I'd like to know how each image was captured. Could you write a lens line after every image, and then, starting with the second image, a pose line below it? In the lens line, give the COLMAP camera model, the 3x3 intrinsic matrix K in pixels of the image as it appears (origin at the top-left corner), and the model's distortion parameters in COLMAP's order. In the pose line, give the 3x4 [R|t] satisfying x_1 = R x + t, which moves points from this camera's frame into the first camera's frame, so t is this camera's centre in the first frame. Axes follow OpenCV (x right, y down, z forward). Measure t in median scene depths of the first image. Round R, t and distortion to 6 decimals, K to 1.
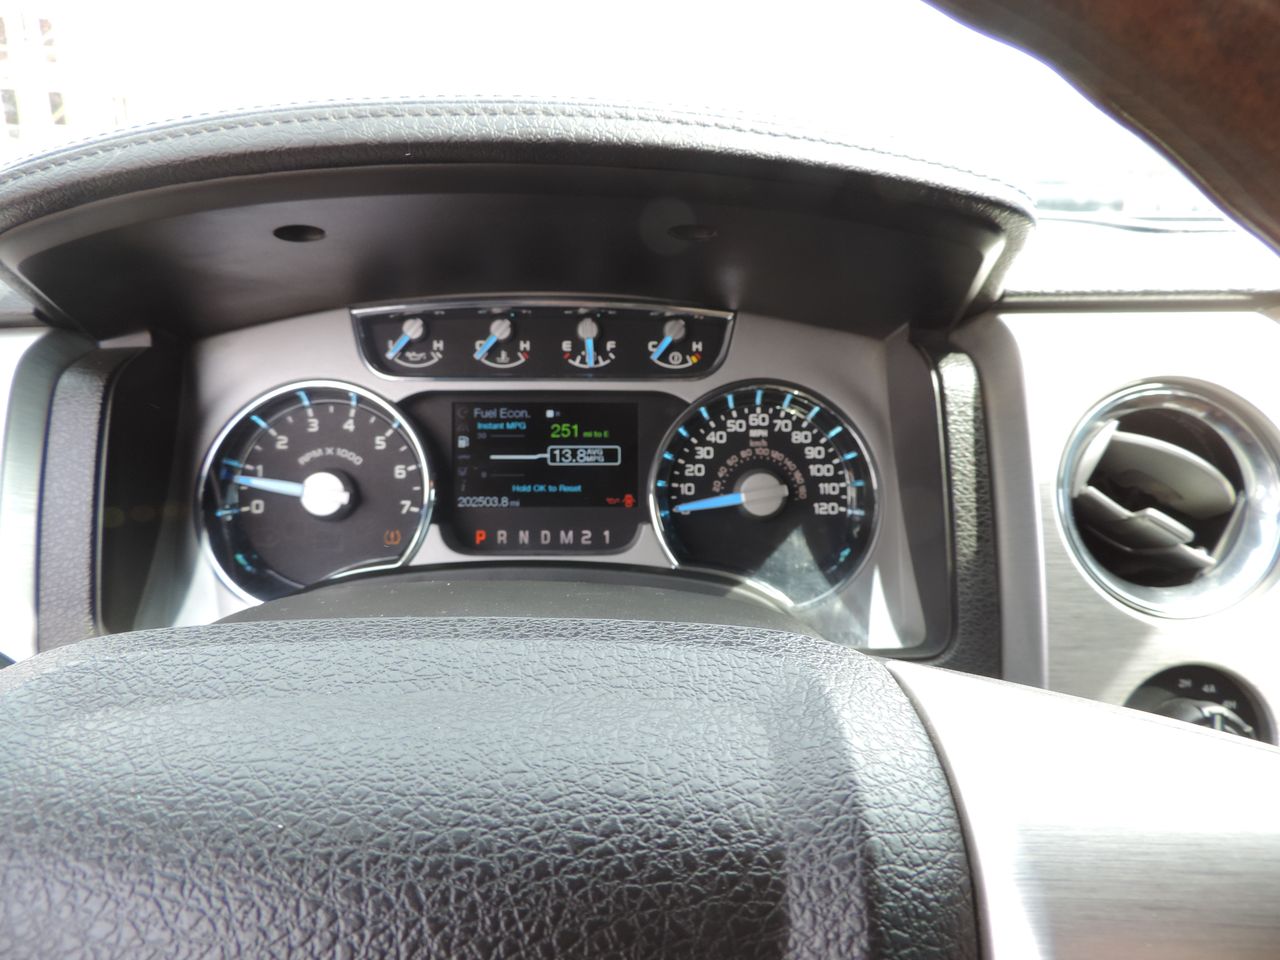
lens RADIAL K [[919.3, 0, 640.0], [0, 919.3, 480.0], [0, 0, 1]] dist [-0.009063, -0.001195]
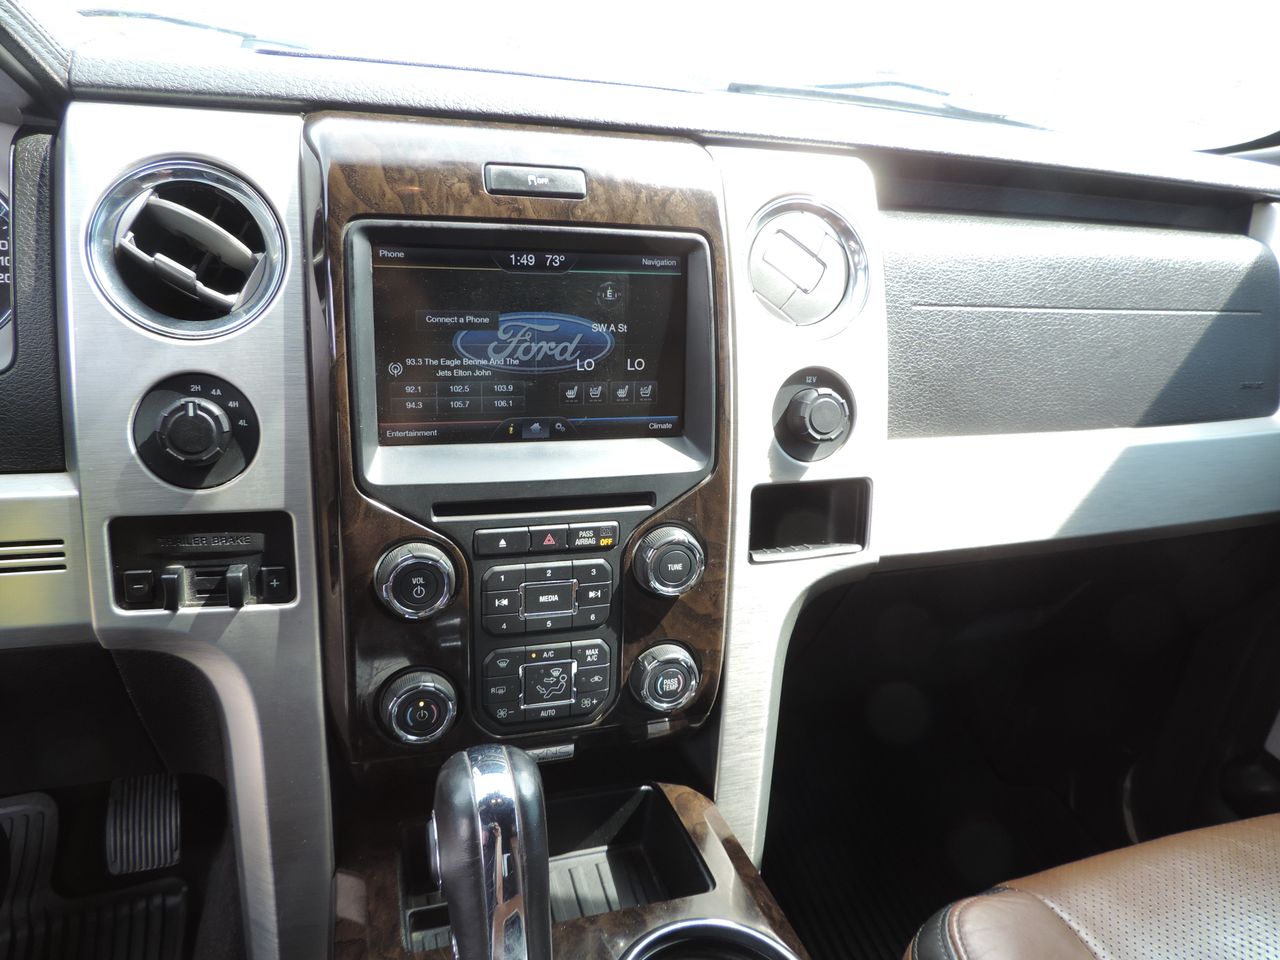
lens RADIAL K [[899.7, 0, 641.3], [0, 899.7, 484.3], [0, 0, 1]] dist [-0.030543, 0.000832]
pose [[0.952957, -0.034223, 0.301168, 0.632445], [0.001879, 0.994253, 0.107037, 0.172596], [-0.303101, -0.101435, 0.947545, -0.343110]]
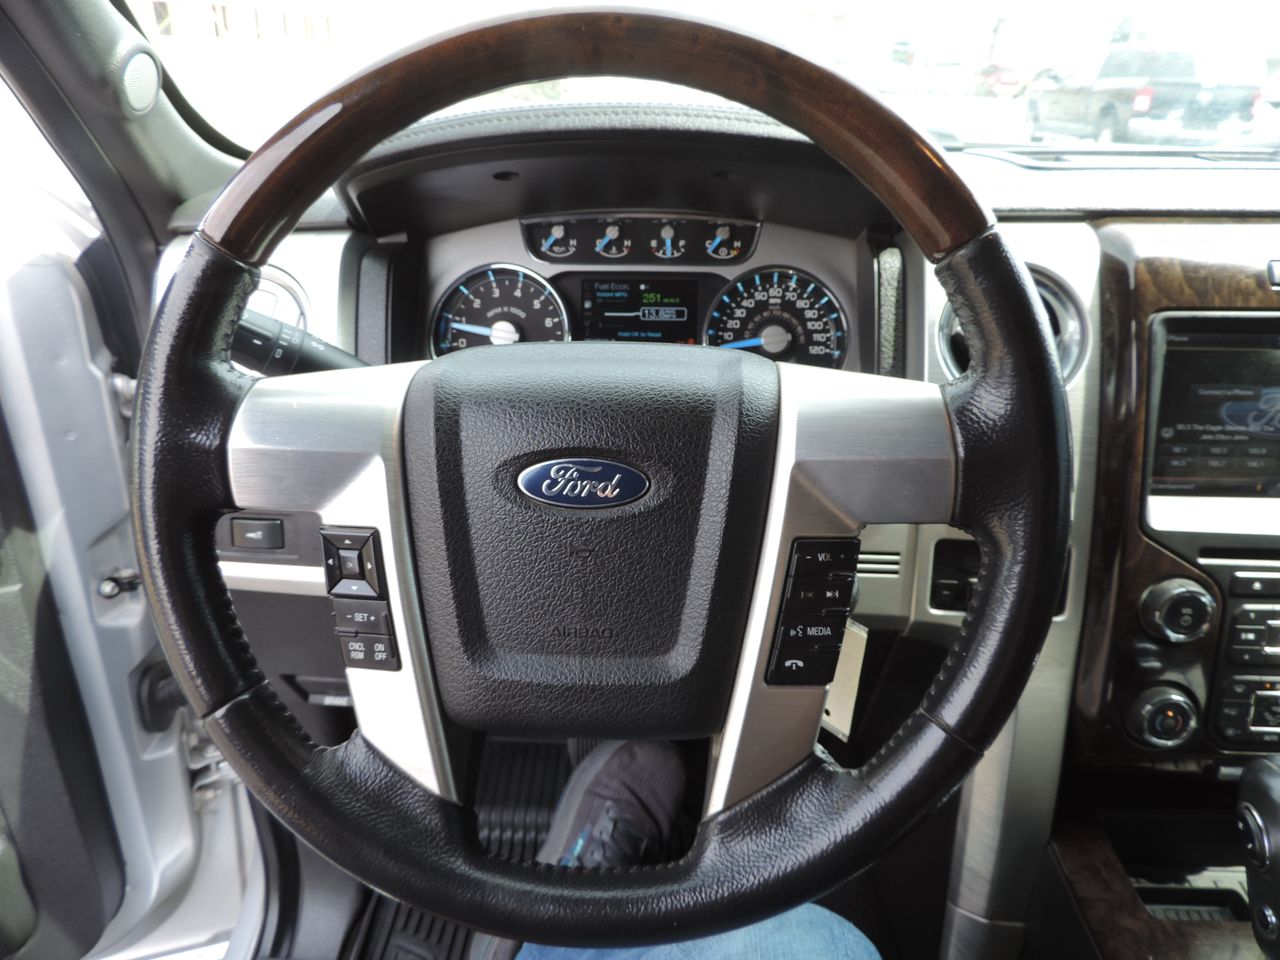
lens RADIAL K [[906.4, 0, 638.6], [0, 906.4, 484.7], [0, 0, 1]] dist [-0.024672, -0.000294]
pose [[0.995204, 0.029476, -0.093271, 0.051029], [-0.019887, 0.994574, 0.102108, 0.108097], [0.095775, -0.099764, 0.990391, -0.580561]]
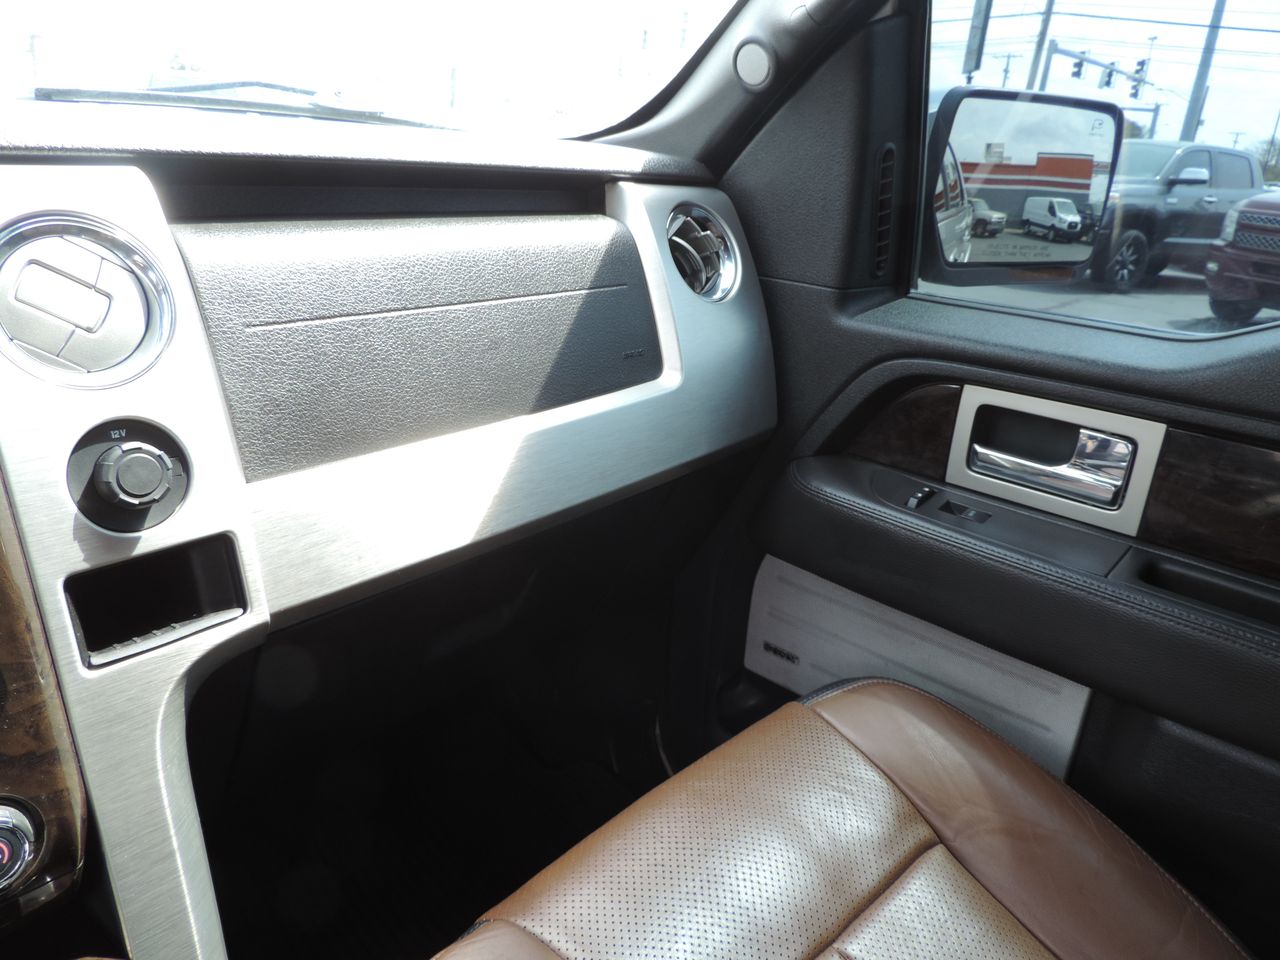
lens RADIAL K [[906.4, 0, 638.6], [0, 906.4, 484.7], [0, 0, 1]] dist [-0.024672, -0.000294]
pose [[0.686476, -0.214446, 0.694812, 0.921816], [0.166306, 0.976500, 0.137075, 0.177019], [-0.707880, 0.021453, 0.706007, -0.373475]]
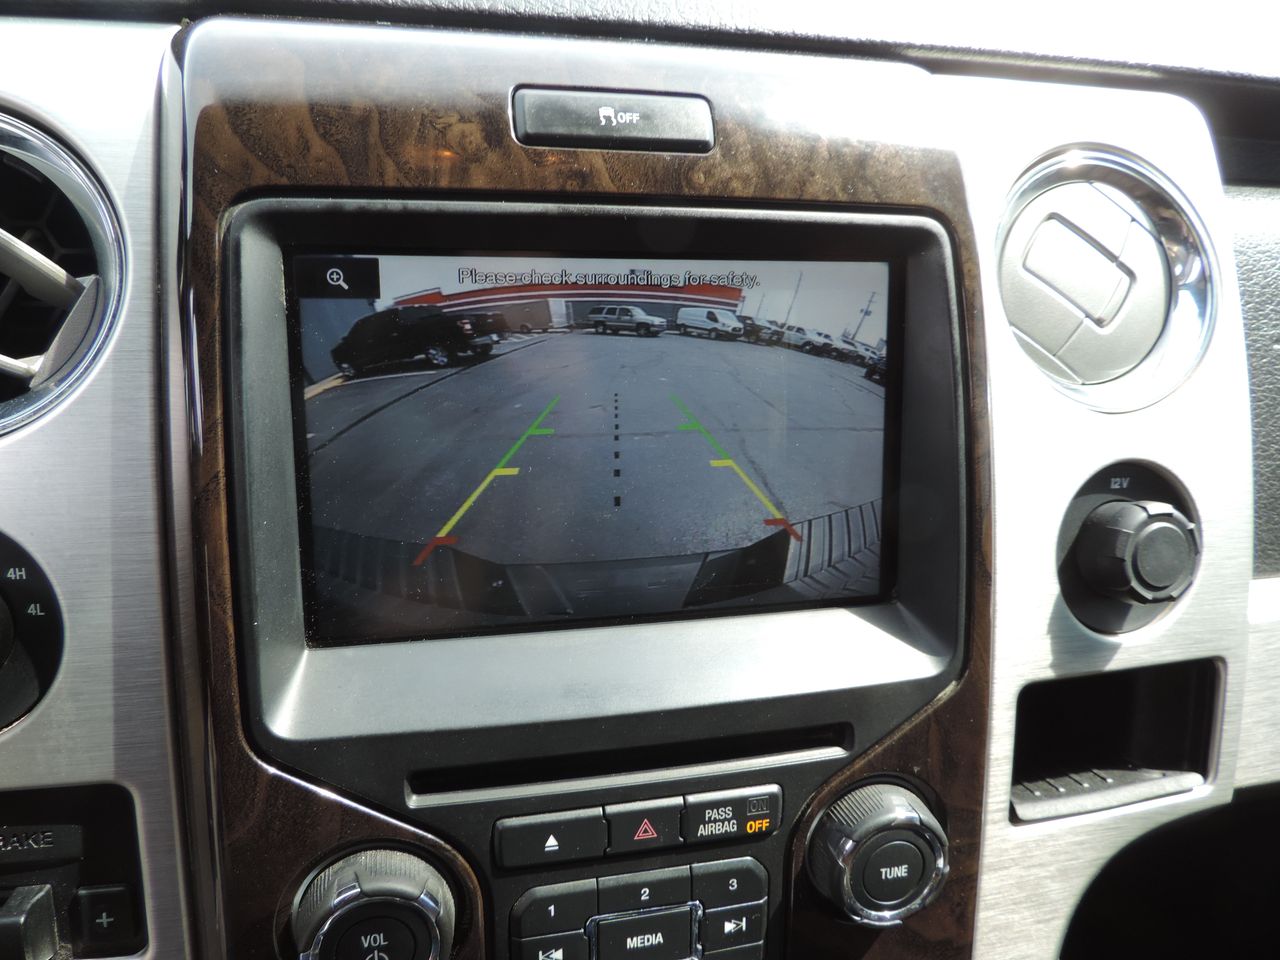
lens RADIAL K [[919.3, 0, 640.0], [0, 919.3, 480.0], [0, 0, 1]] dist [-0.009063, -0.001195]
pose [[0.977022, -0.028887, 0.211172, 0.738697], [0.017790, 0.998368, 0.054261, 0.114624], [-0.212395, -0.049257, 0.975942, 0.191095]]
